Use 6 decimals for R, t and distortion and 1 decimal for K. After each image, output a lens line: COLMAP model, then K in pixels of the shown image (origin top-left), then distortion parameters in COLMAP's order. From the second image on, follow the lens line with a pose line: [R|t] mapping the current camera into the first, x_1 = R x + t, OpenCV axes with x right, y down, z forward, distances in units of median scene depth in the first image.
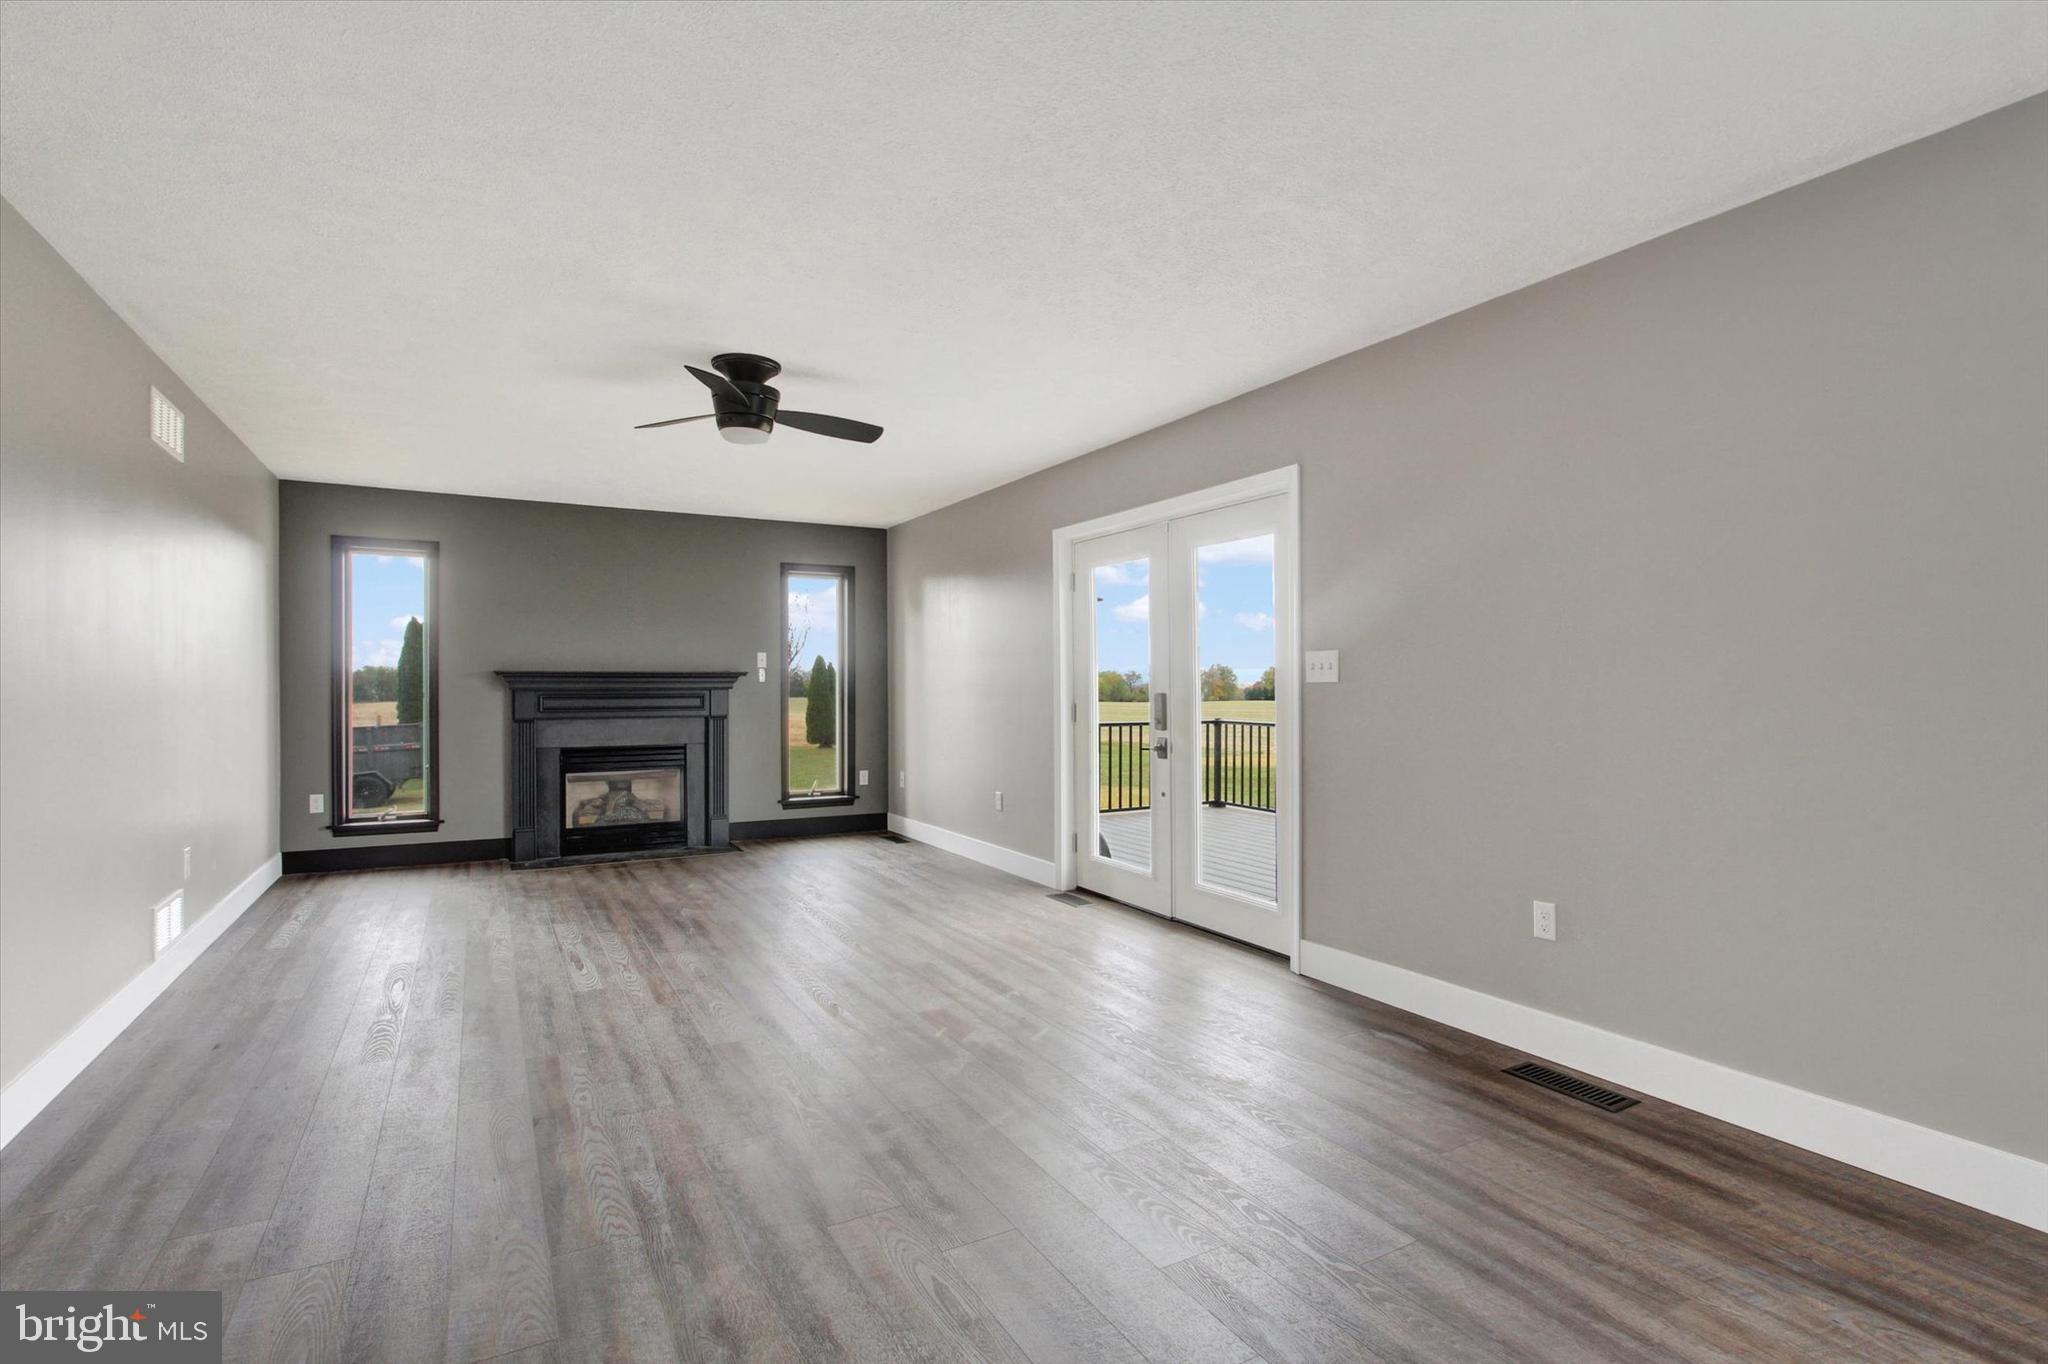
lens RADIAL K [[973.8, 0, 1031.1], [0, 973.8, 684.9], [0, 0, 1]] dist [-0.002315, -0.009697]
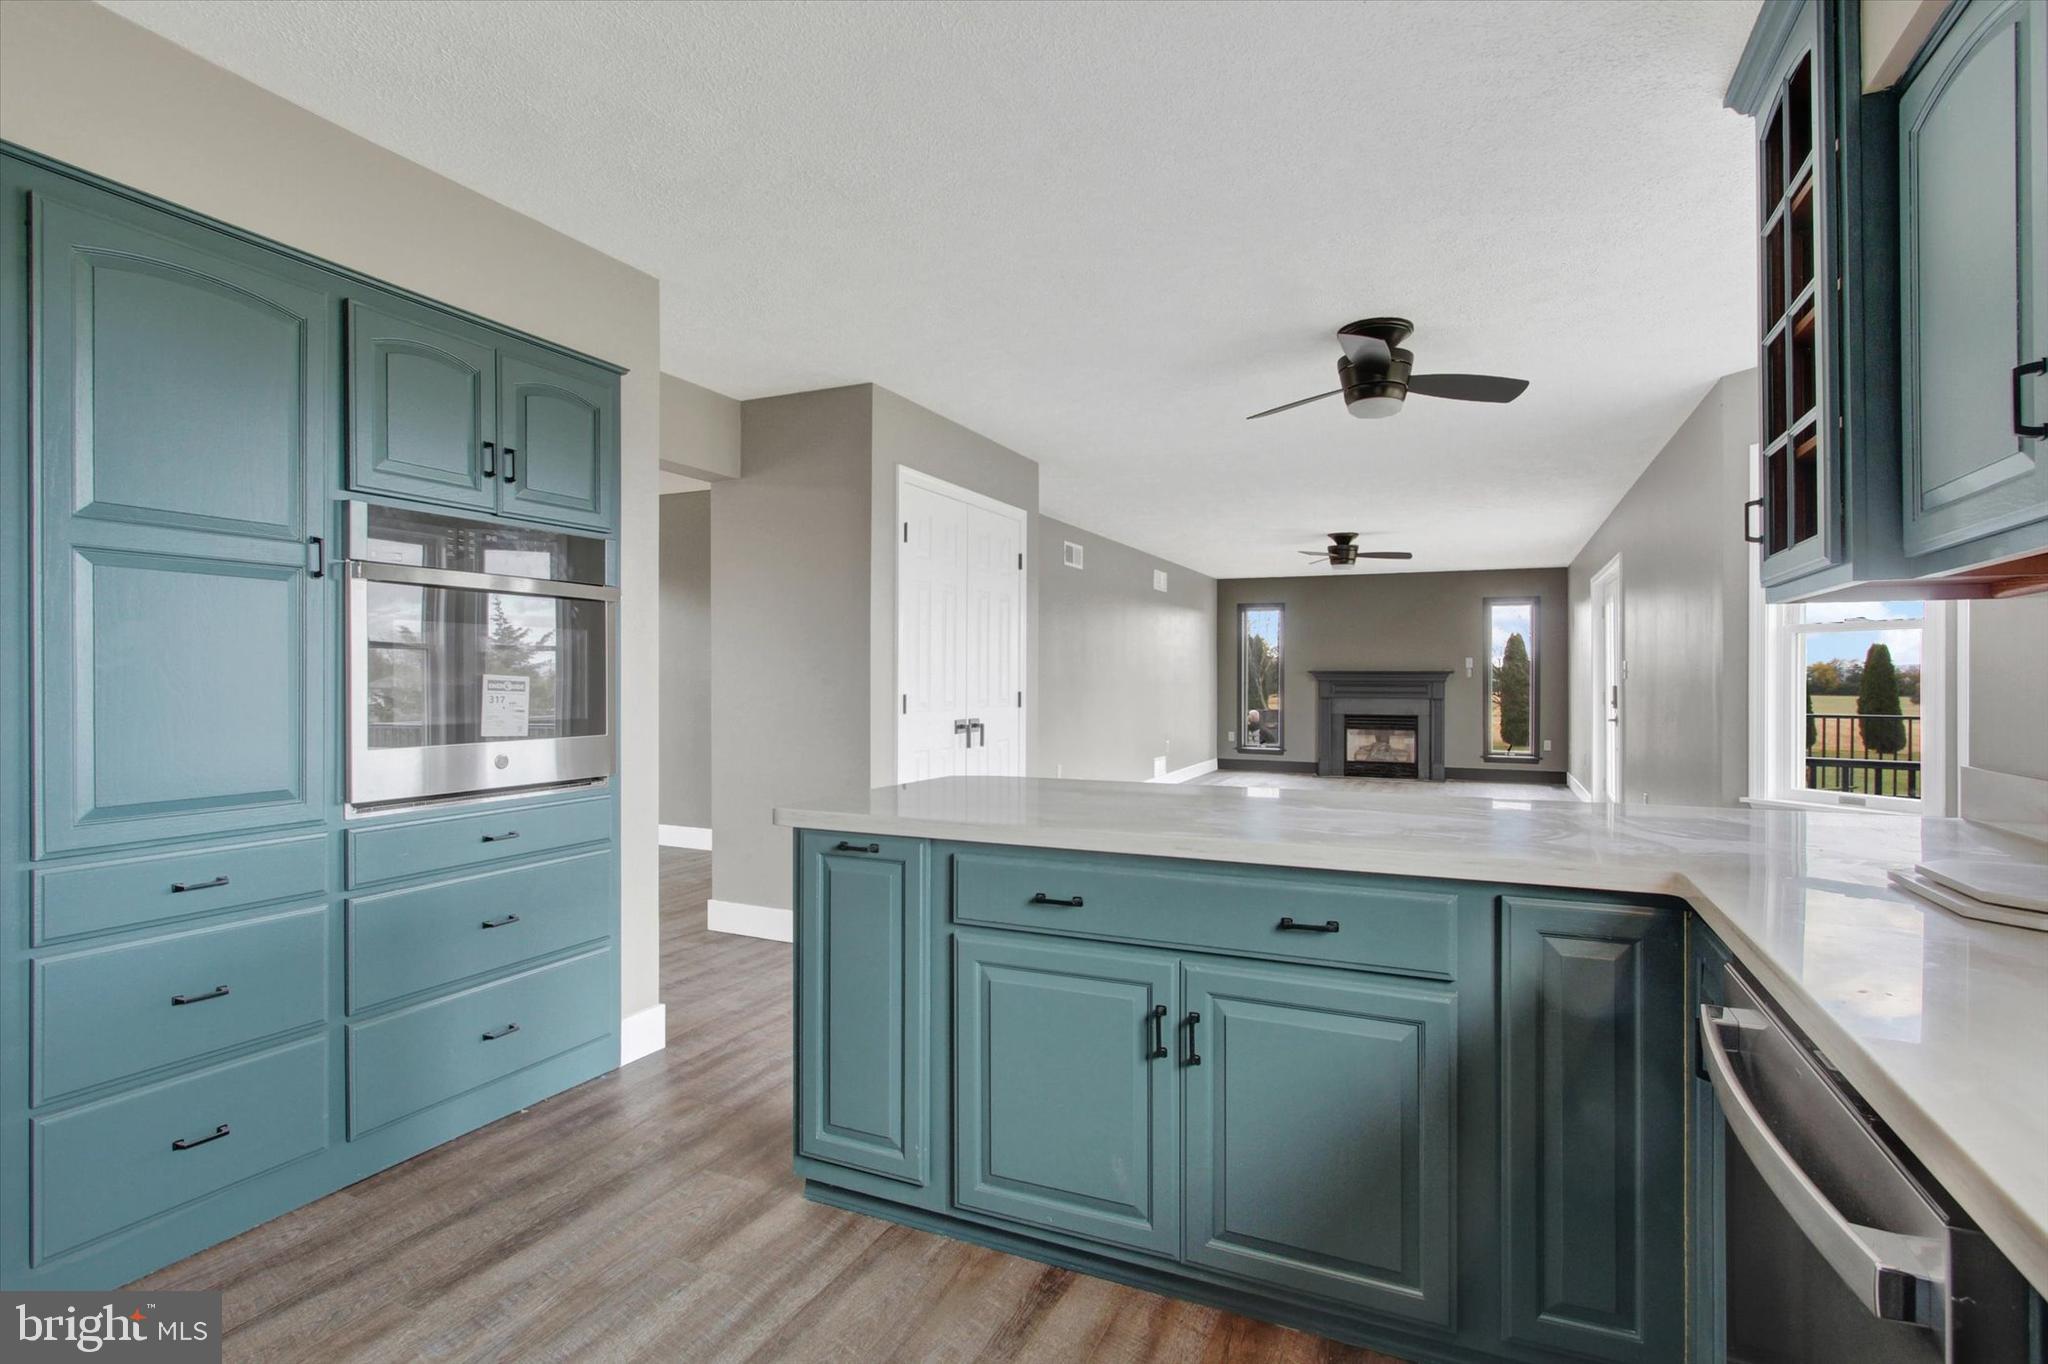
lens RADIAL K [[988.7, 0, 1035.1], [0, 988.7, 681.3], [0, 0, 1]] dist [-0.013573, 0.000868]
pose [[0.592815, 0.004970, -0.805323, 0.605714], [-0.001860, 0.999987, 0.004803, -0.002710], [0.805337, -0.001350, 0.592816, -0.496433]]
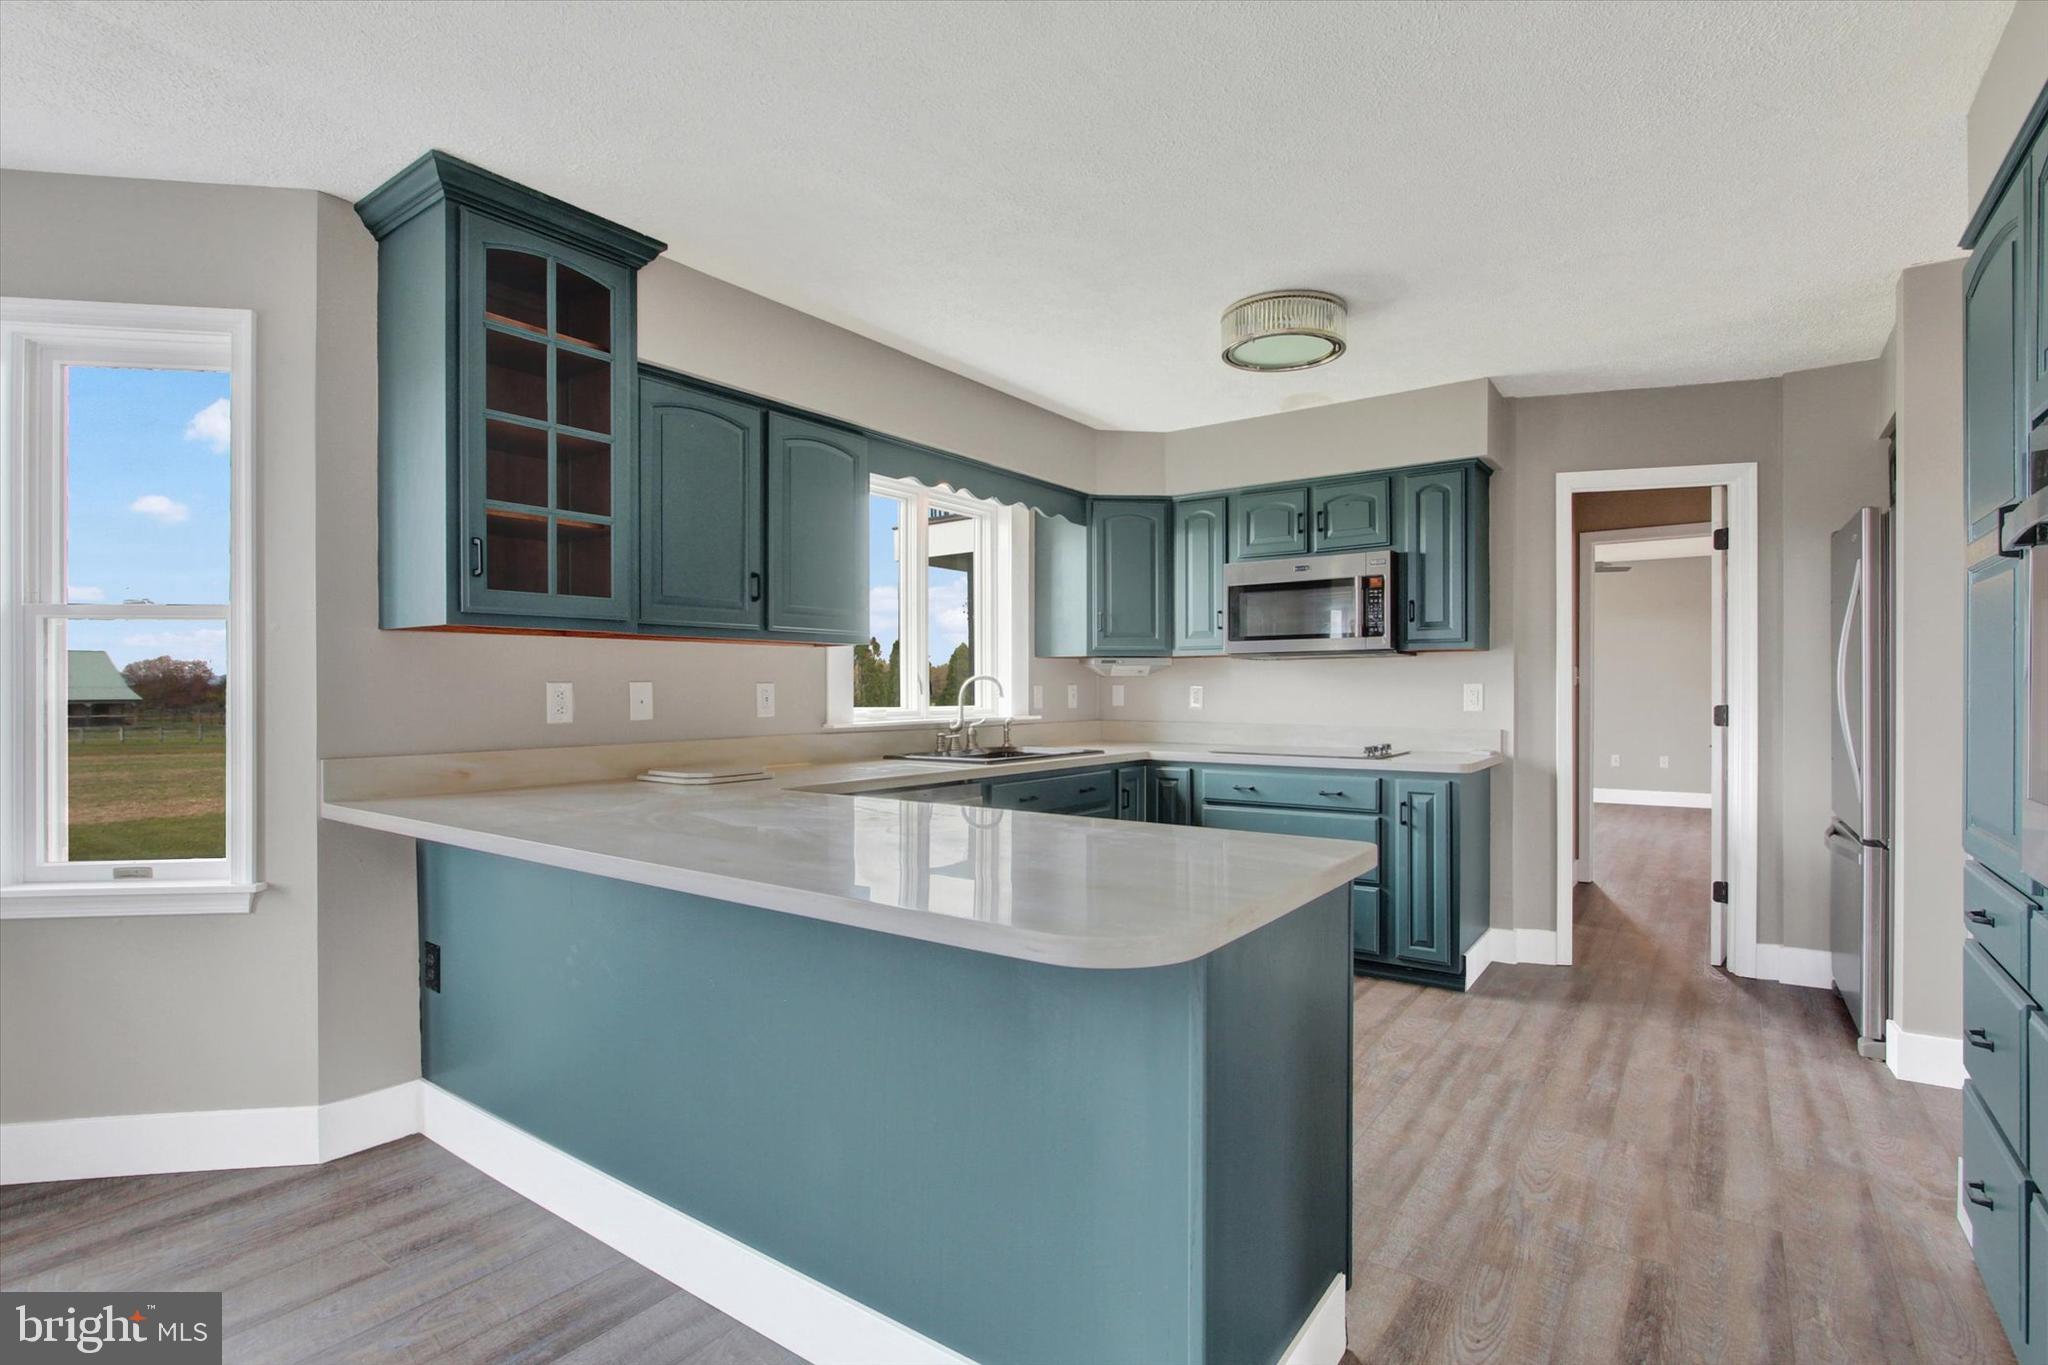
lens RADIAL K [[993.8, 0, 1015.7], [0, 993.8, 688.2], [0, 0, 1]] dist [-0.005876, 0.000579]
pose [[-0.406111, 0.002684, 0.913820, 0.104087], [0.000704, 0.999996, -0.002624, -0.001844], [-0.913823, -0.000422, -0.406111, -0.185501]]
